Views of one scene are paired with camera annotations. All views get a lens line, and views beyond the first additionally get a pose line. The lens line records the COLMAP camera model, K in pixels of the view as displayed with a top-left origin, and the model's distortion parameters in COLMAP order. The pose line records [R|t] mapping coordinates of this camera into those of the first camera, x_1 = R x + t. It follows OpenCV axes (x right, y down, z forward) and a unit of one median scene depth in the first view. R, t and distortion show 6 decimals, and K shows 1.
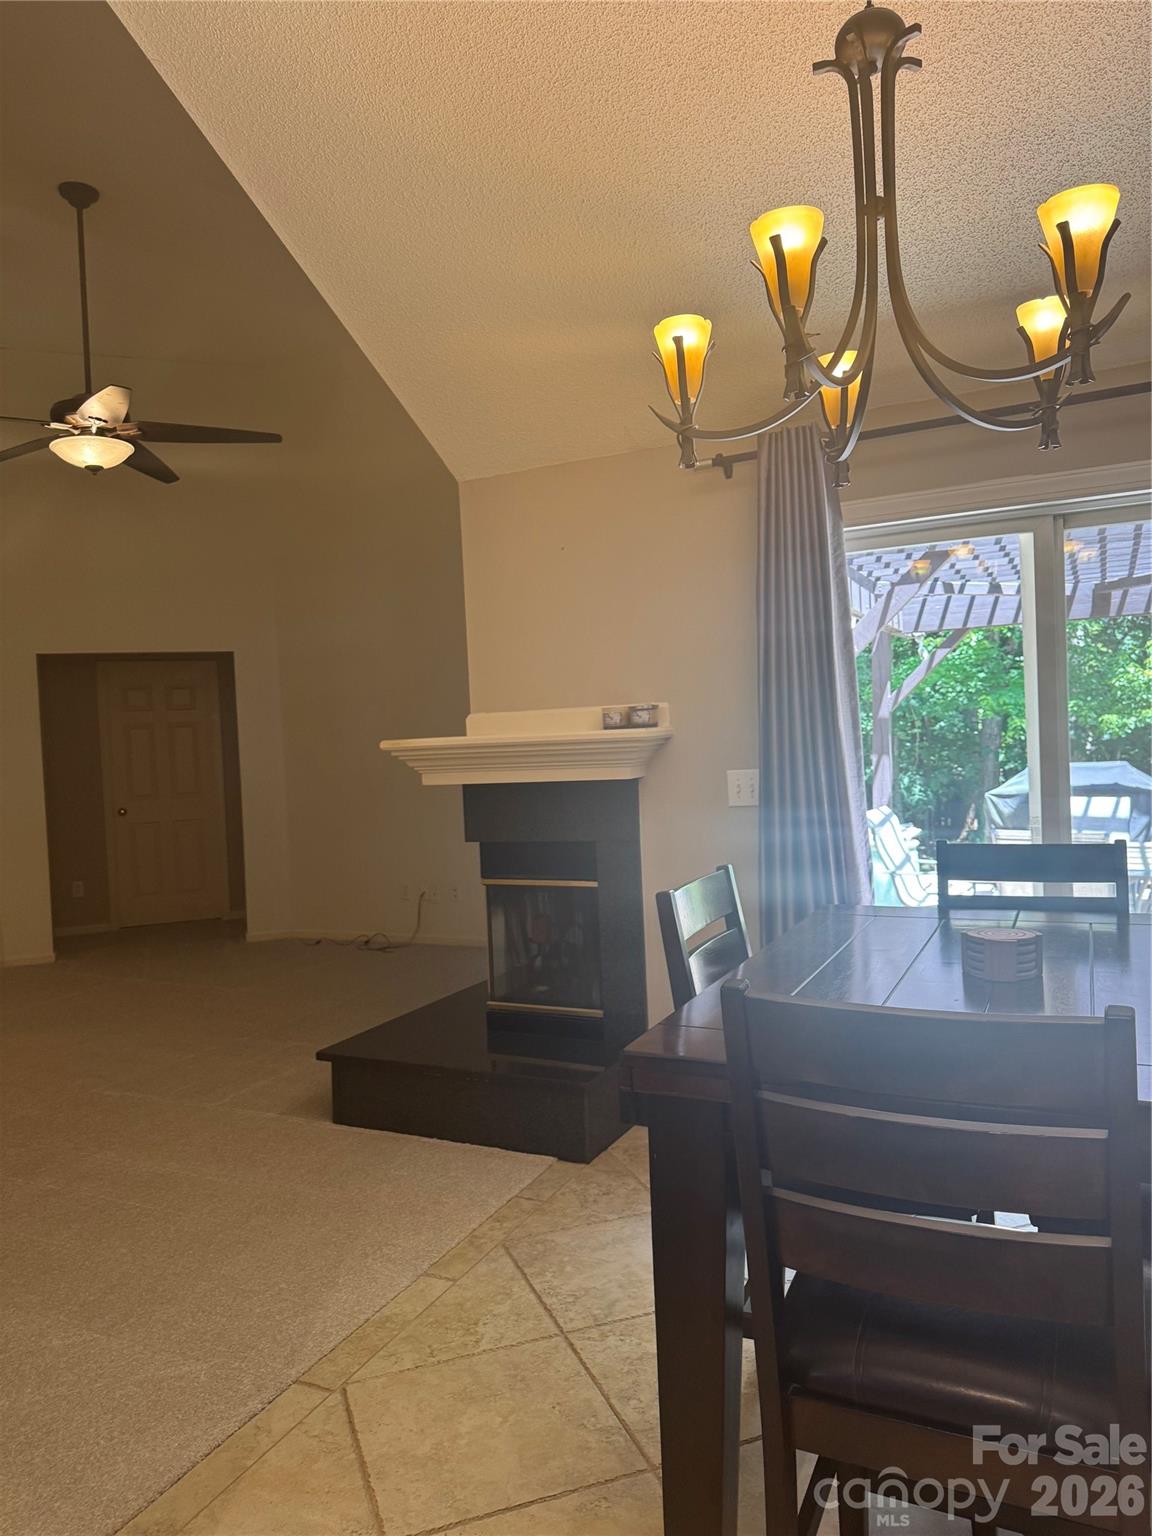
lens RADIAL K [[1066.9, 0, 568.4], [0, 1066.9, 770.0], [0, 0, 1]] dist [0.042801, -0.057108]
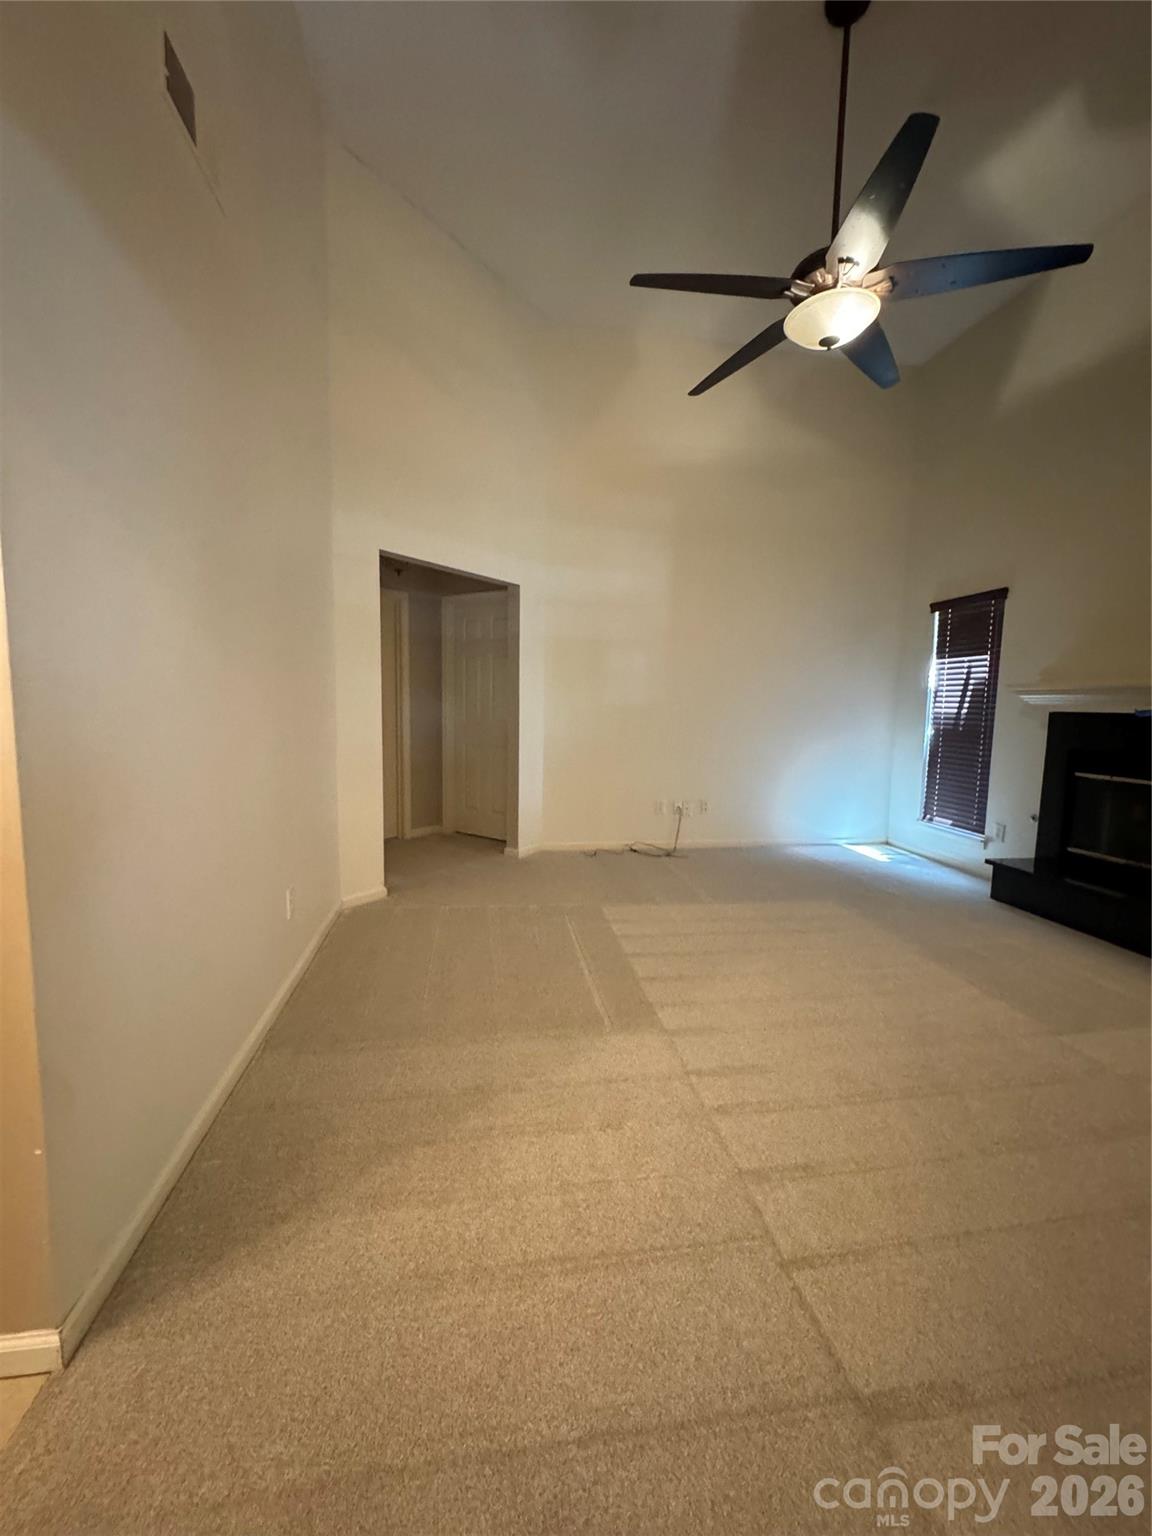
lens RADIAL K [[619.0, 0, 571.2], [0, 619.0, 770.5], [0, 0, 1]] dist [-0.009706, 0.001080]
pose [[0.823976, -0.005547, 0.566597, -1.226822], [-0.026848, 0.998447, 0.048819, 0.077773], [-0.565988, -0.055438, 0.822547, 0.923500]]
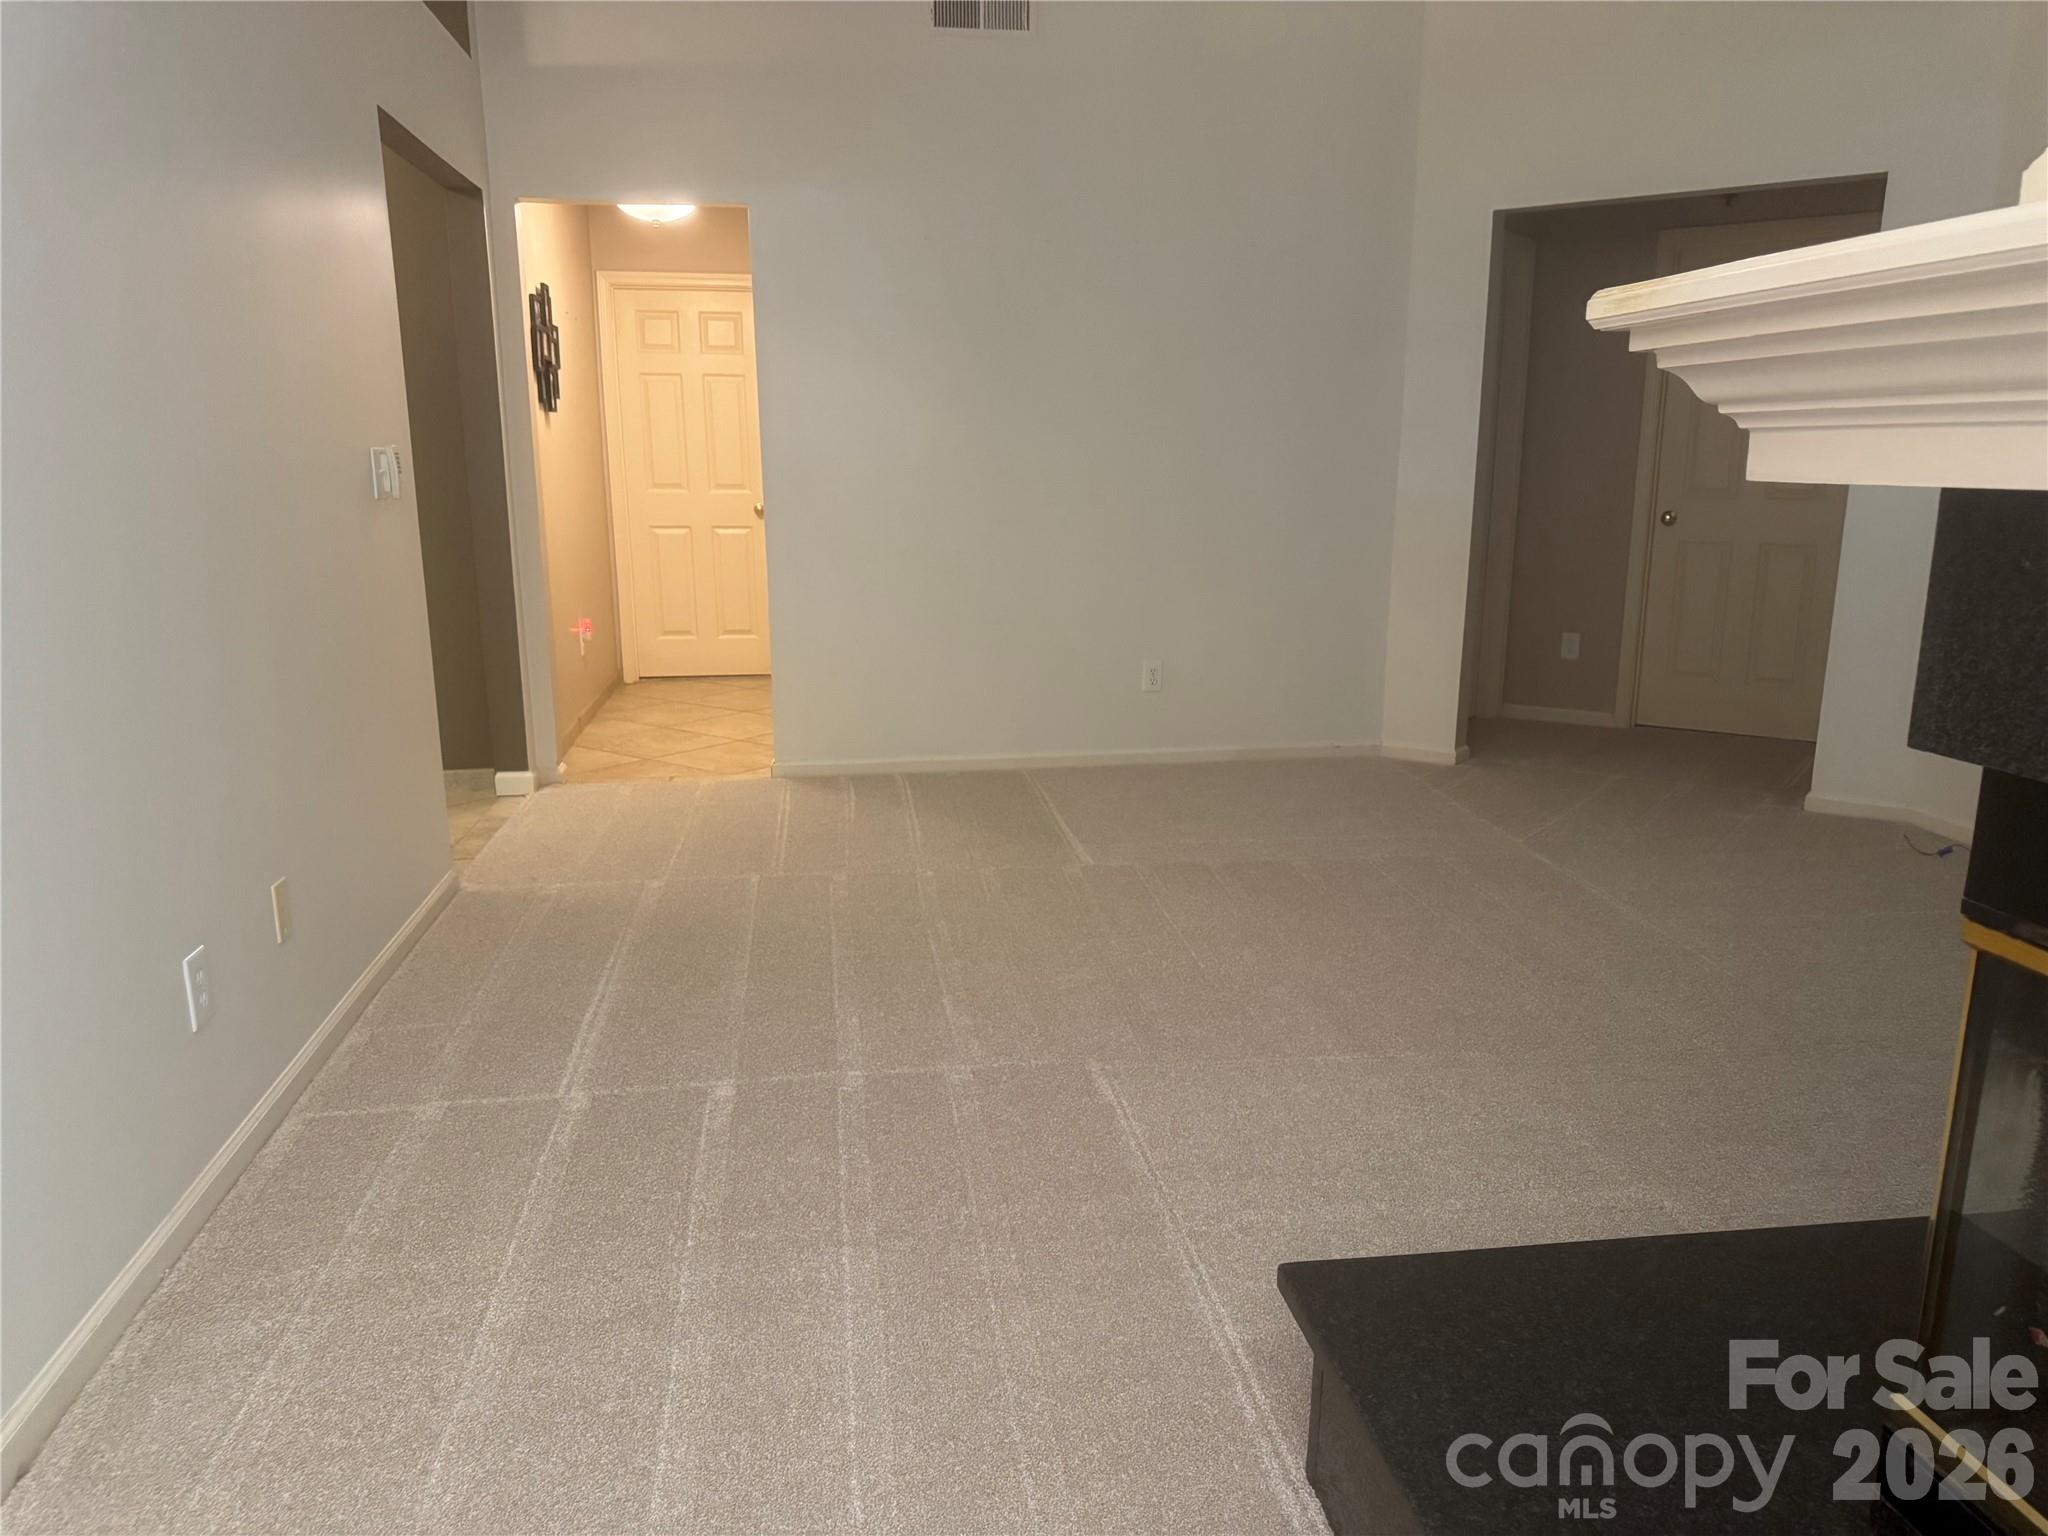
lens RADIAL K [[1422.5, 0, 1030.3], [0, 1422.5, 780.2], [0, 0, 1]] dist [0.042801, -0.057108]
pose [[0.552552, 0.229125, -0.801366, 0.048760], [-0.045322, 0.968309, 0.245607, 0.007510], [0.832245, -0.099391, 0.545426, 0.707460]]
